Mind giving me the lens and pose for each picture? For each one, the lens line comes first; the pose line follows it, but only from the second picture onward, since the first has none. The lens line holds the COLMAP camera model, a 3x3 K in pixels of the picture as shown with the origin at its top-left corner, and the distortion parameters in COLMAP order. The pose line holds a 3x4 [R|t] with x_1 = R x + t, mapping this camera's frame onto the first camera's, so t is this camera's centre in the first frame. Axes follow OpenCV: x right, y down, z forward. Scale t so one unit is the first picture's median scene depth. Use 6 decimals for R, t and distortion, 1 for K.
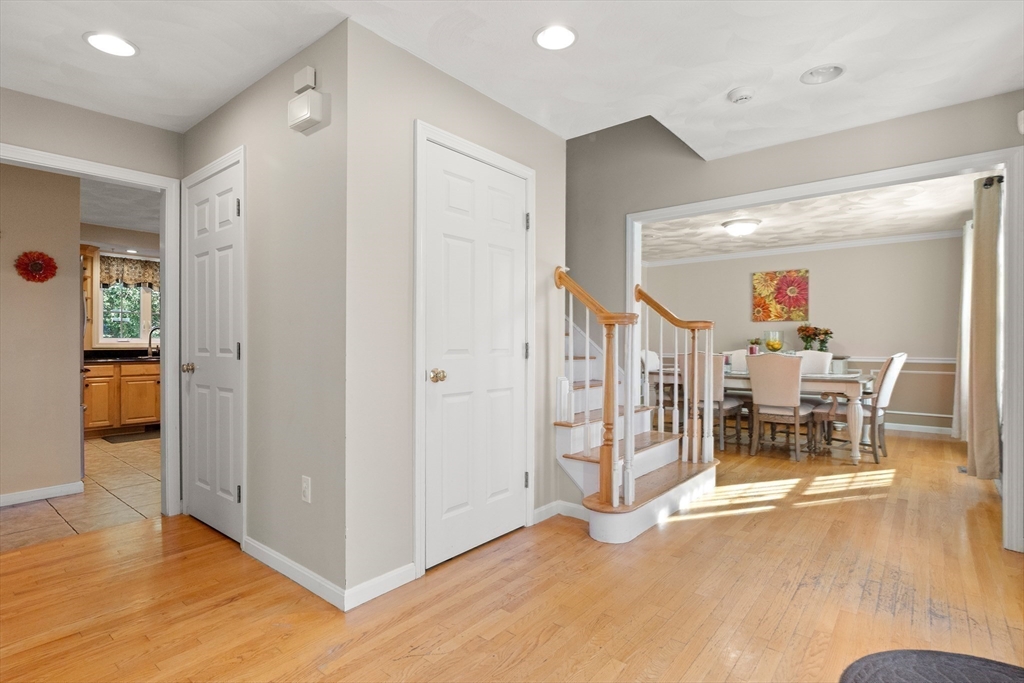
lens RADIAL K [[513.6, 0, 509.2], [0, 513.6, 343.2], [0, 0, 1]] dist [-0.001178, -0.001395]
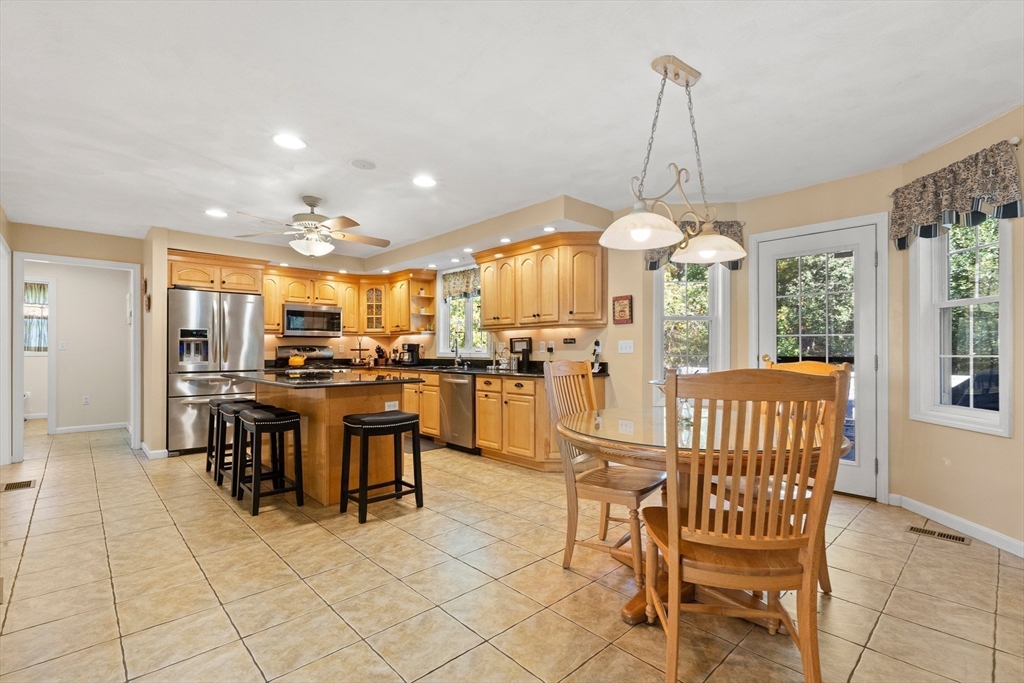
lens RADIAL K [[462.2, 0, 515.2], [0, 462.2, 347.3], [0, 0, 1]] dist [0.000930, 0.001565]
pose [[-0.117810, -0.005563, -0.993021, 0.060081], [0.005143, 0.999967, -0.006212, -0.001501], [0.993023, -0.005839, -0.117777, 0.412660]]
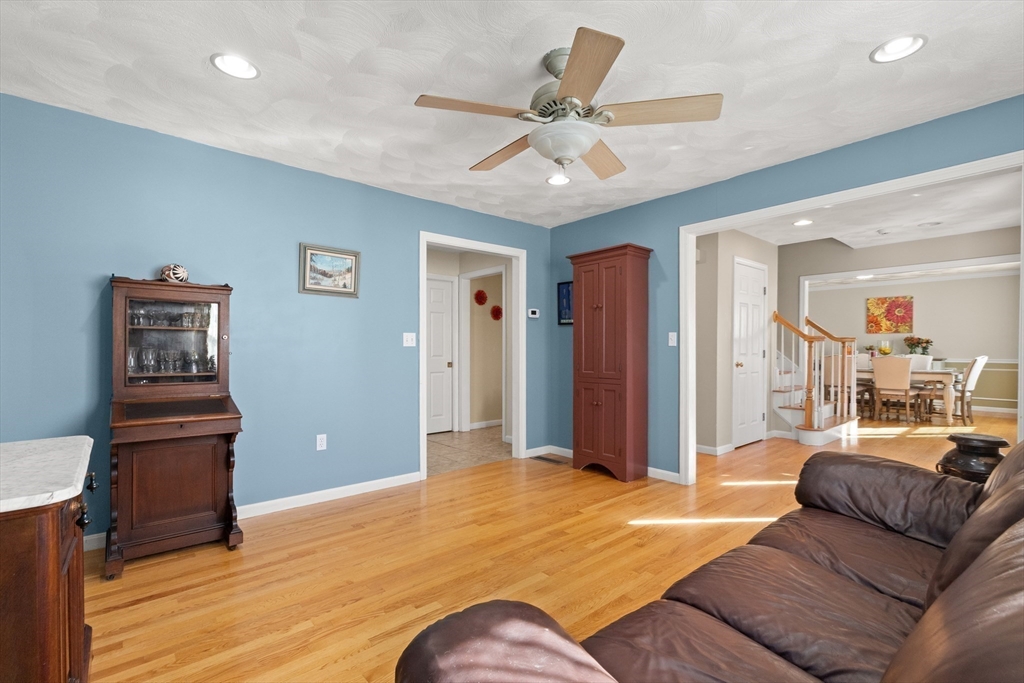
lens RADIAL K [[462.2, 0, 512.1], [0, 462.2, 349.5], [0, 0, 1]] dist [0.000930, 0.001565]
pose [[0.985478, 0.002975, -0.169778, -0.421823], [-0.001475, 0.999959, 0.008961, -0.012754], [0.169798, -0.008581, 0.985442, -0.649144]]
